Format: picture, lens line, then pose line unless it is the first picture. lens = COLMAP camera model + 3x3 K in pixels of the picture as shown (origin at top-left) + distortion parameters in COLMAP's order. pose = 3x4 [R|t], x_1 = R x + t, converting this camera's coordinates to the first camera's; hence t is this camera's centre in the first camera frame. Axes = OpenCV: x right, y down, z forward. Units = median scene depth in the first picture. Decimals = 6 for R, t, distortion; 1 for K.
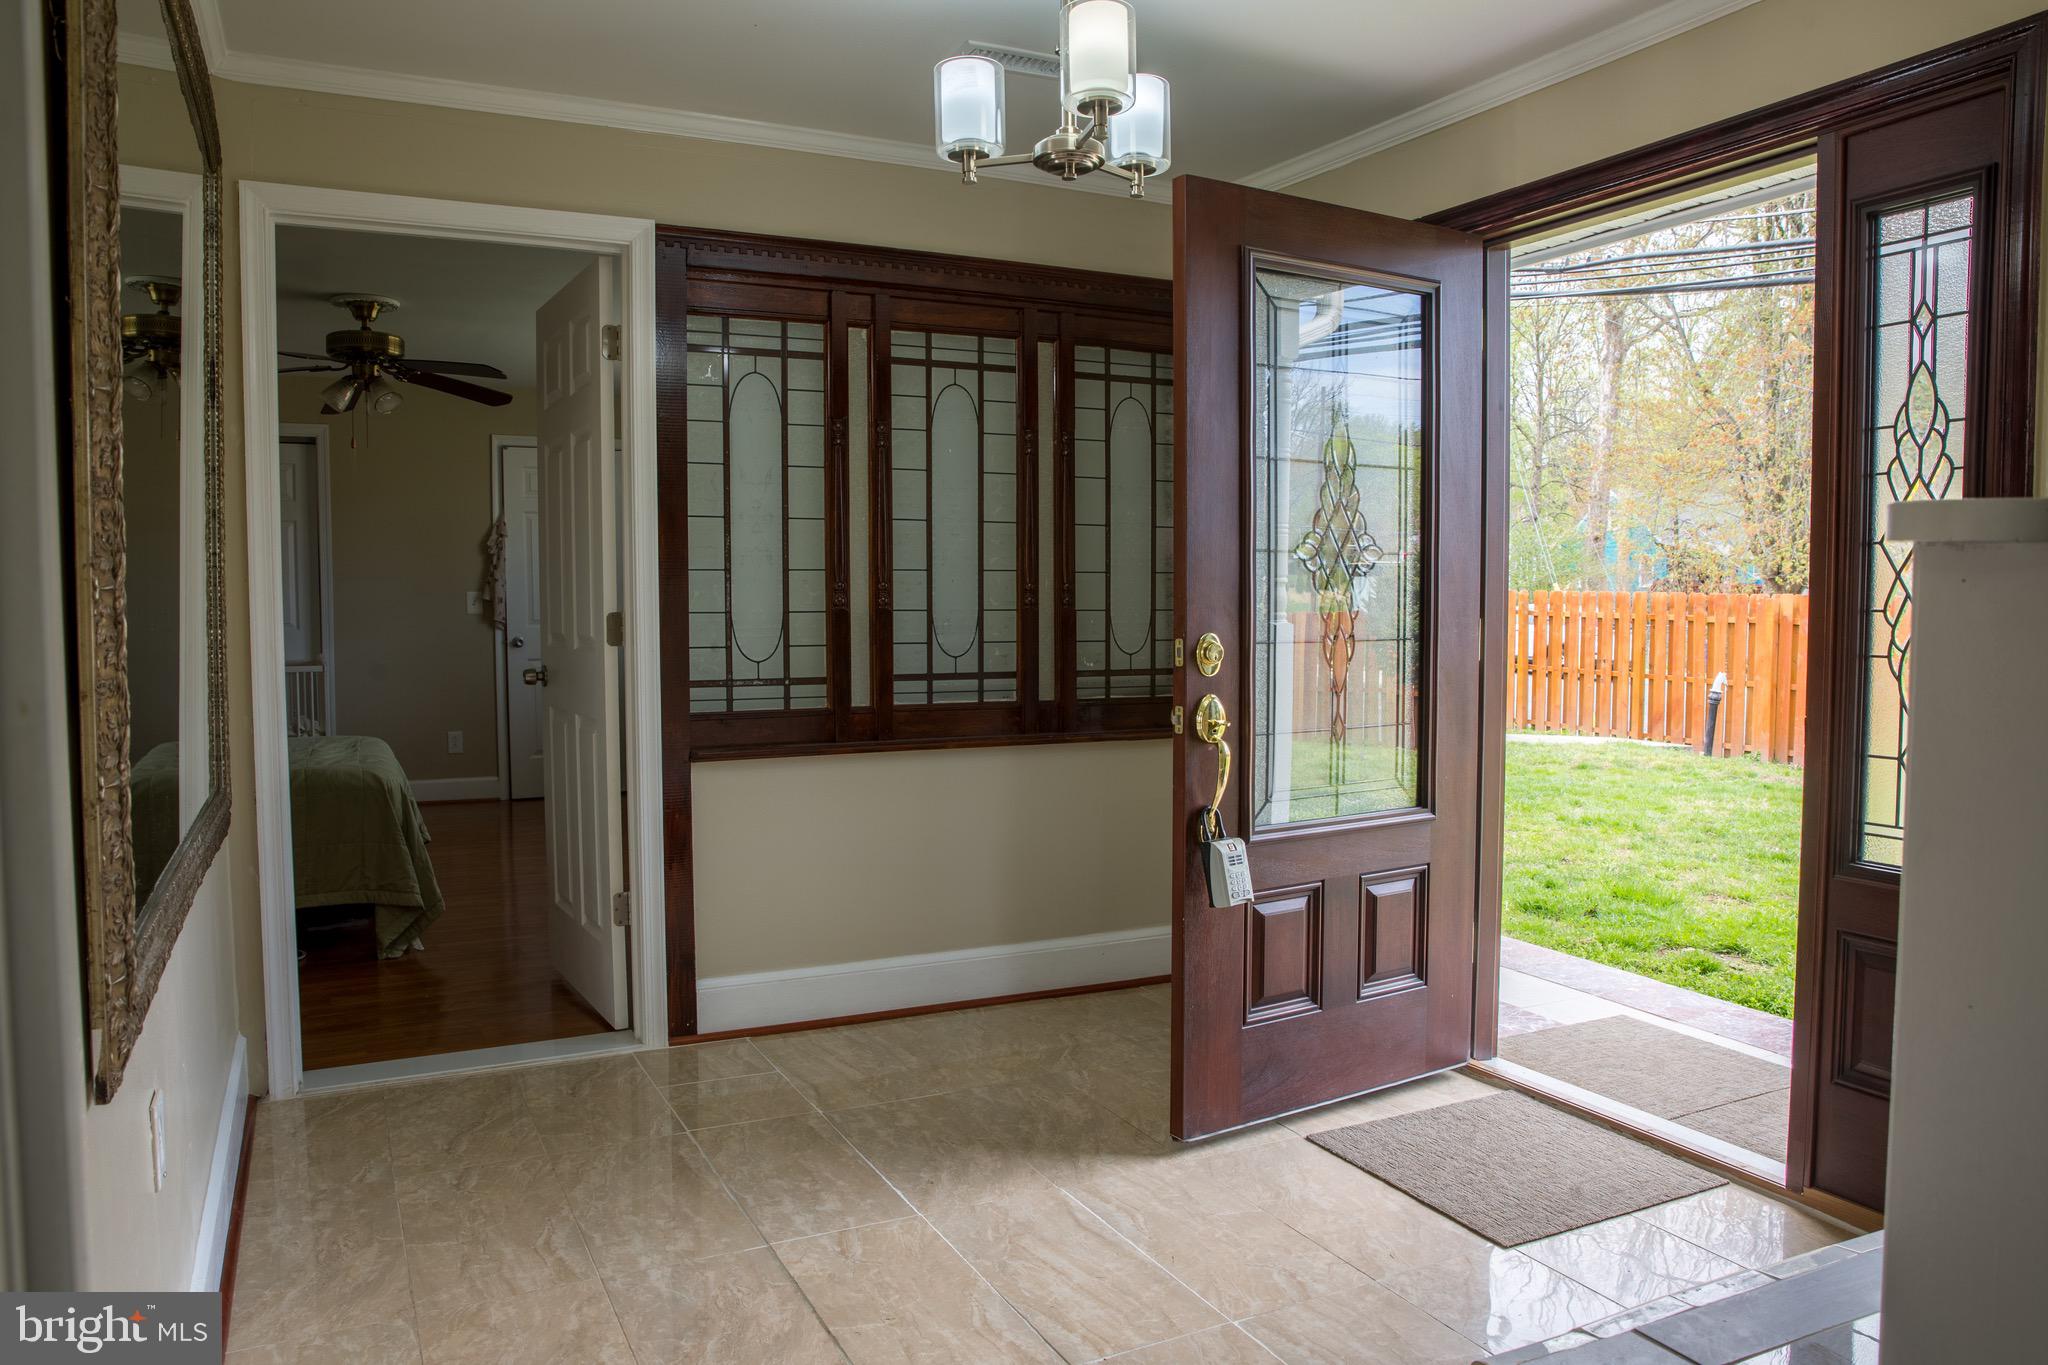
lens RADIAL K [[1419.6, 0, 1024.0], [0, 1419.6, 682.5], [0, 0, 1]] dist [-0.114833, 0.092523]
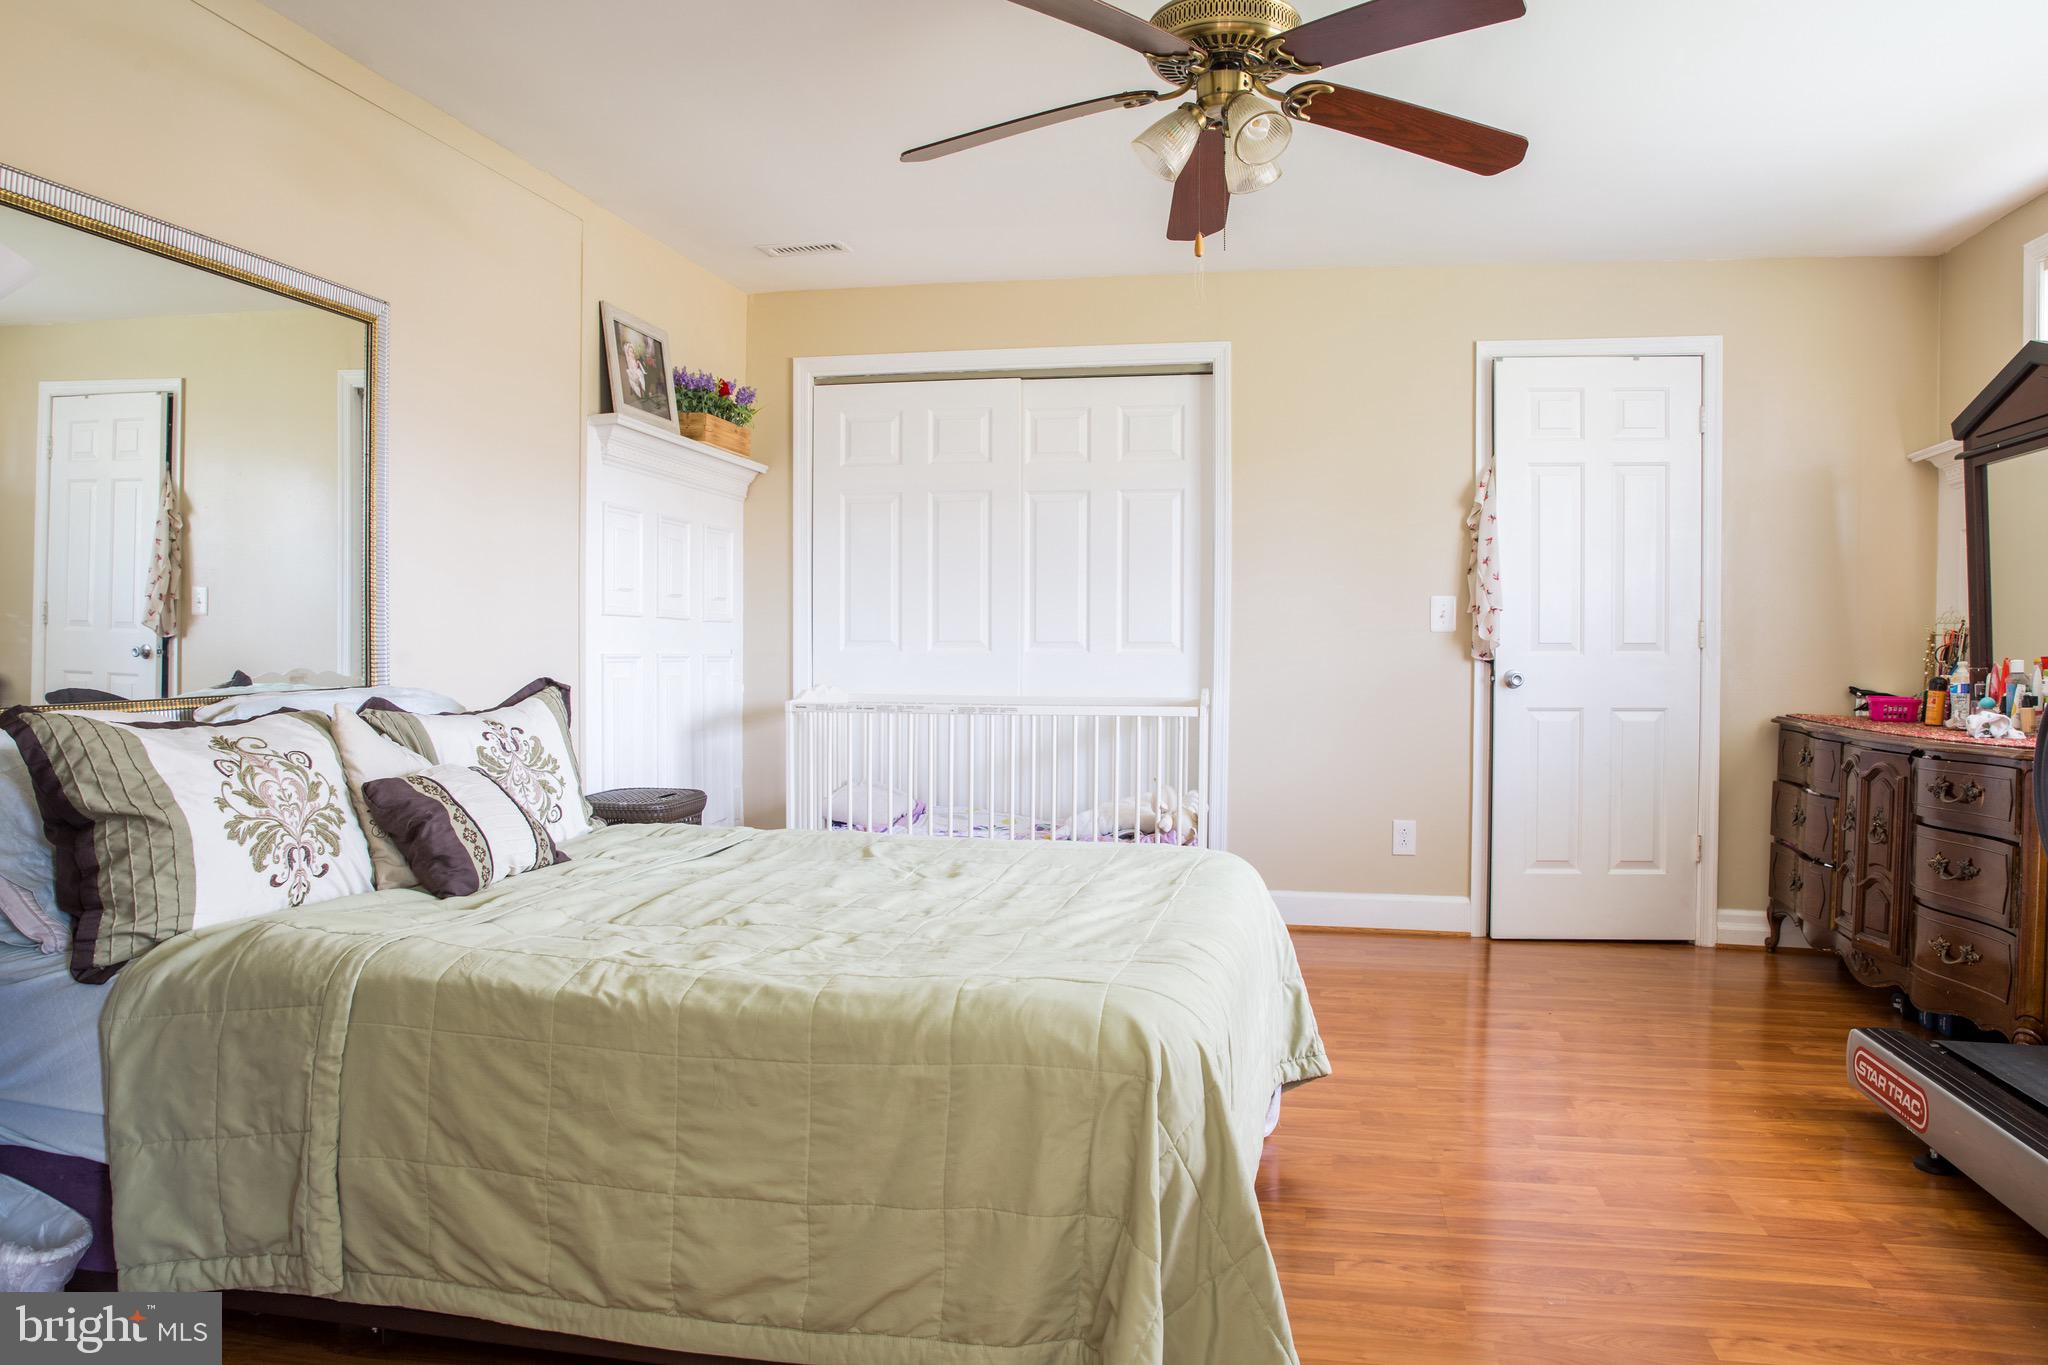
lens RADIAL K [[1419.6, 0, 1024.0], [0, 1419.6, 682.5], [0, 0, 1]] dist [-0.114833, 0.092523]
pose [[0.786871, 0.020961, -0.616761, -0.155801], [-0.043868, 0.998795, -0.022023, -0.005301], [0.615556, 0.044385, 0.786842, 0.399958]]
